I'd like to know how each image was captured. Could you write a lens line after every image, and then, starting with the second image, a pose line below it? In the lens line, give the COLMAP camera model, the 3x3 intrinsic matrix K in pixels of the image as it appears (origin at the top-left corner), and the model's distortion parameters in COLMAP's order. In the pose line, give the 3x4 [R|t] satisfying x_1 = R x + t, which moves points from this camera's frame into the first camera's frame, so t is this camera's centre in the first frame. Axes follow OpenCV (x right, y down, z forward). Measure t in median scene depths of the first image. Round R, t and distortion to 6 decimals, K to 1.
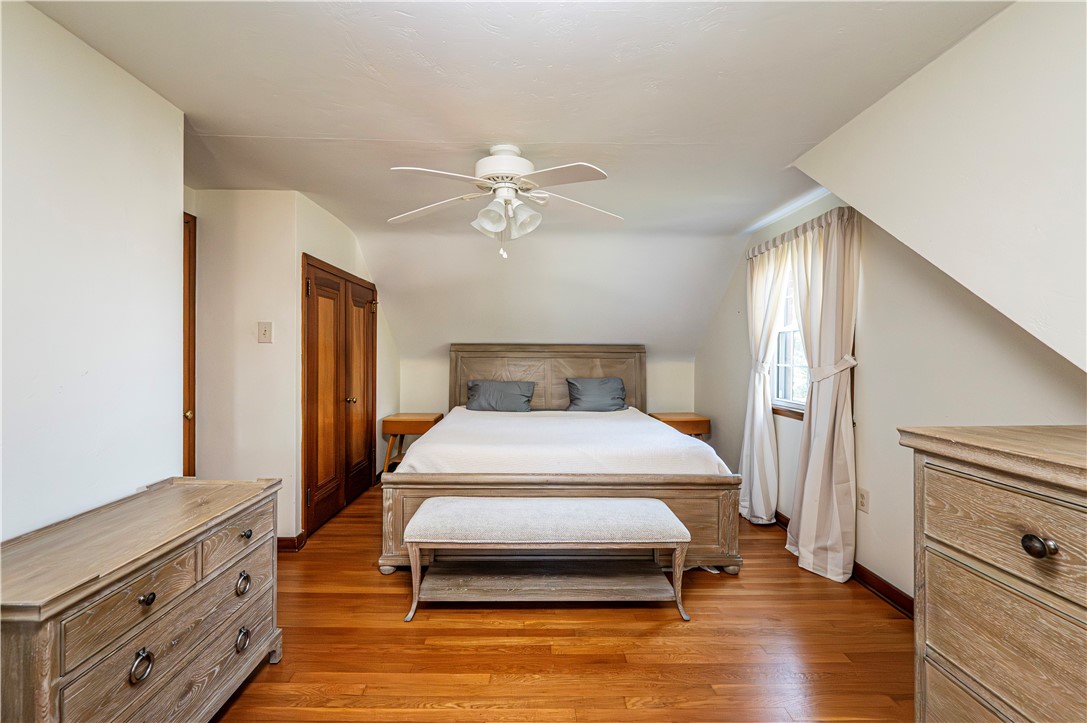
lens RADIAL K [[433.5, 0, 546.1], [0, 433.5, 359.1], [0, 0, 1]] dist [0.000058, -0.000016]
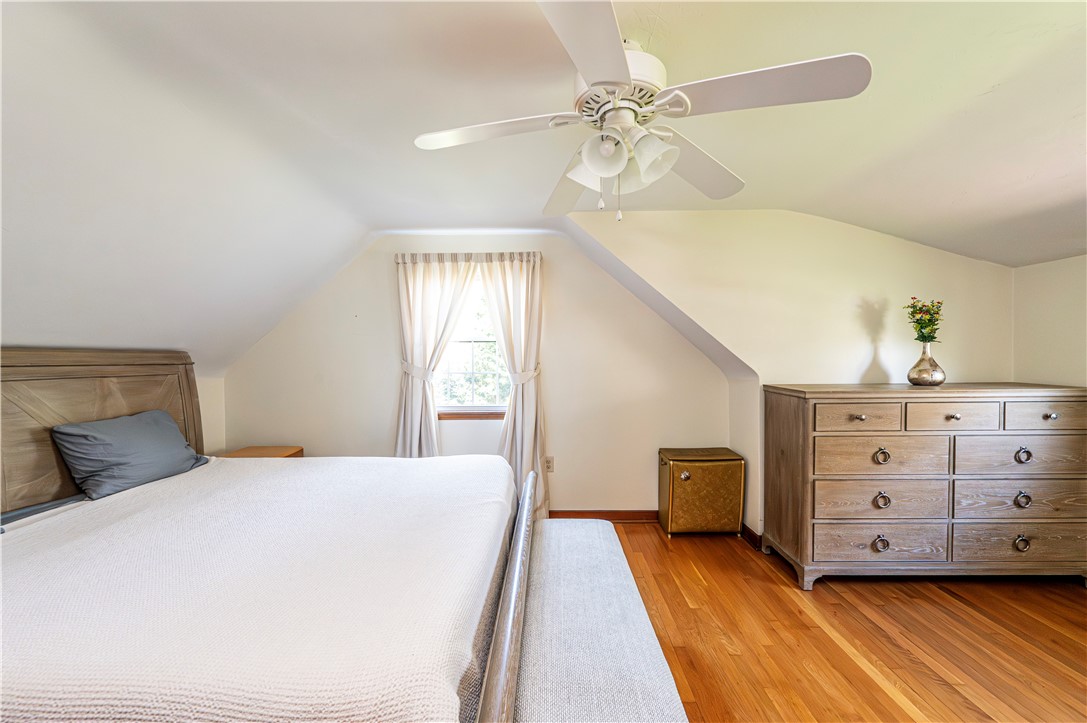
lens RADIAL K [[433.5, 0, 546.1], [0, 433.5, 359.1], [0, 0, 1]] dist [0.000058, -0.000016]
pose [[0.056205, -0.012418, 0.998342, -0.500238], [0.020071, 0.999735, 0.011305, -0.025328], [-0.998217, 0.019402, 0.056440, 0.681218]]
